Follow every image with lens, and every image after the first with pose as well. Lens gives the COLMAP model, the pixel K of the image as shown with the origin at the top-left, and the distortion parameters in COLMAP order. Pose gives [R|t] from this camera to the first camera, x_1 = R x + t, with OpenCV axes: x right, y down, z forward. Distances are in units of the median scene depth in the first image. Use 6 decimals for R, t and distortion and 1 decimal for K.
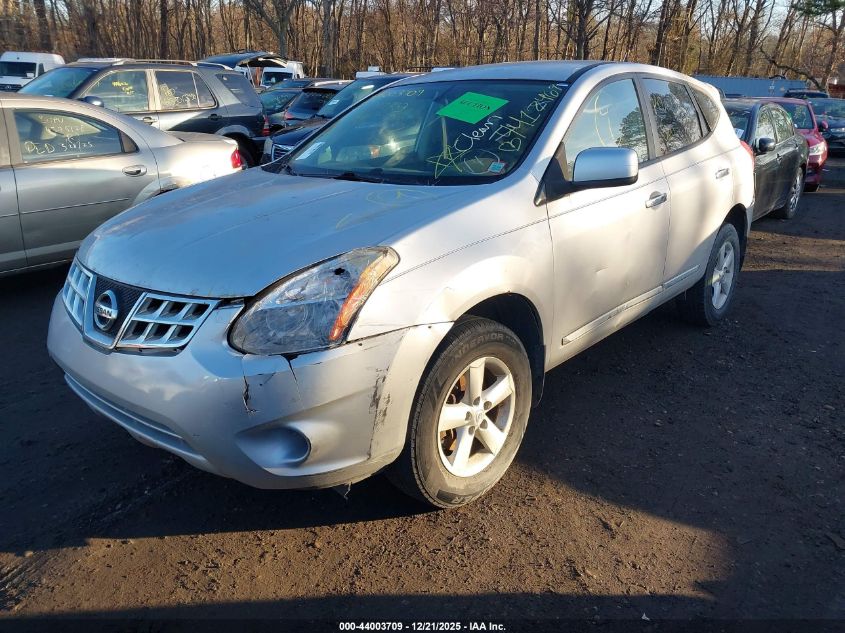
lens RADIAL K [[678.0, 0, 422.5], [0, 678.0, 316.5], [0, 0, 1]] dist [0.017830, -0.000339]
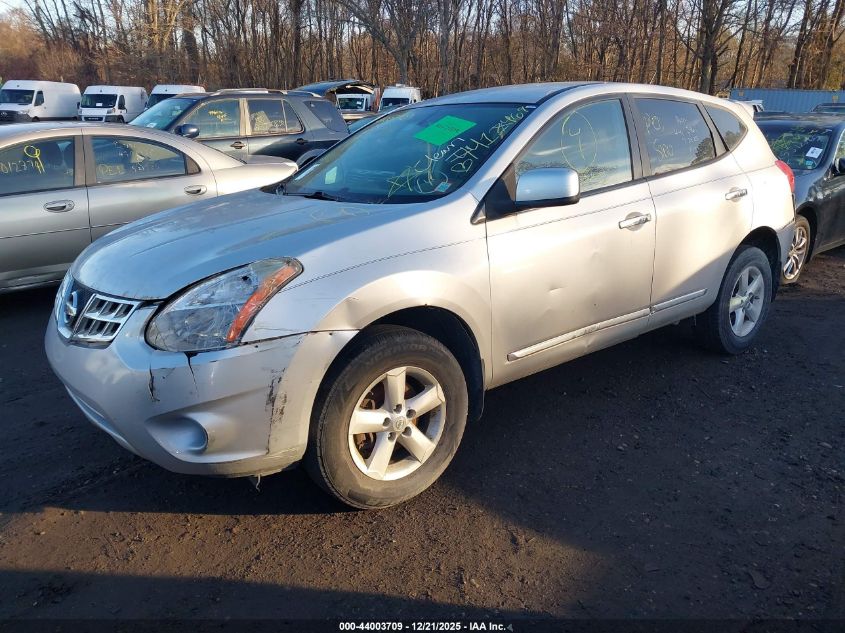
lens RADIAL K [[678.0, 0, 422.5], [0, 678.0, 316.5], [0, 0, 1]] dist [0.017830, -0.000339]
pose [[0.983147, 0.037492, -0.178929, 0.294544], [-0.042908, 0.998728, -0.026491, 0.008581], [0.177708, 0.033722, 0.983505, -0.026894]]
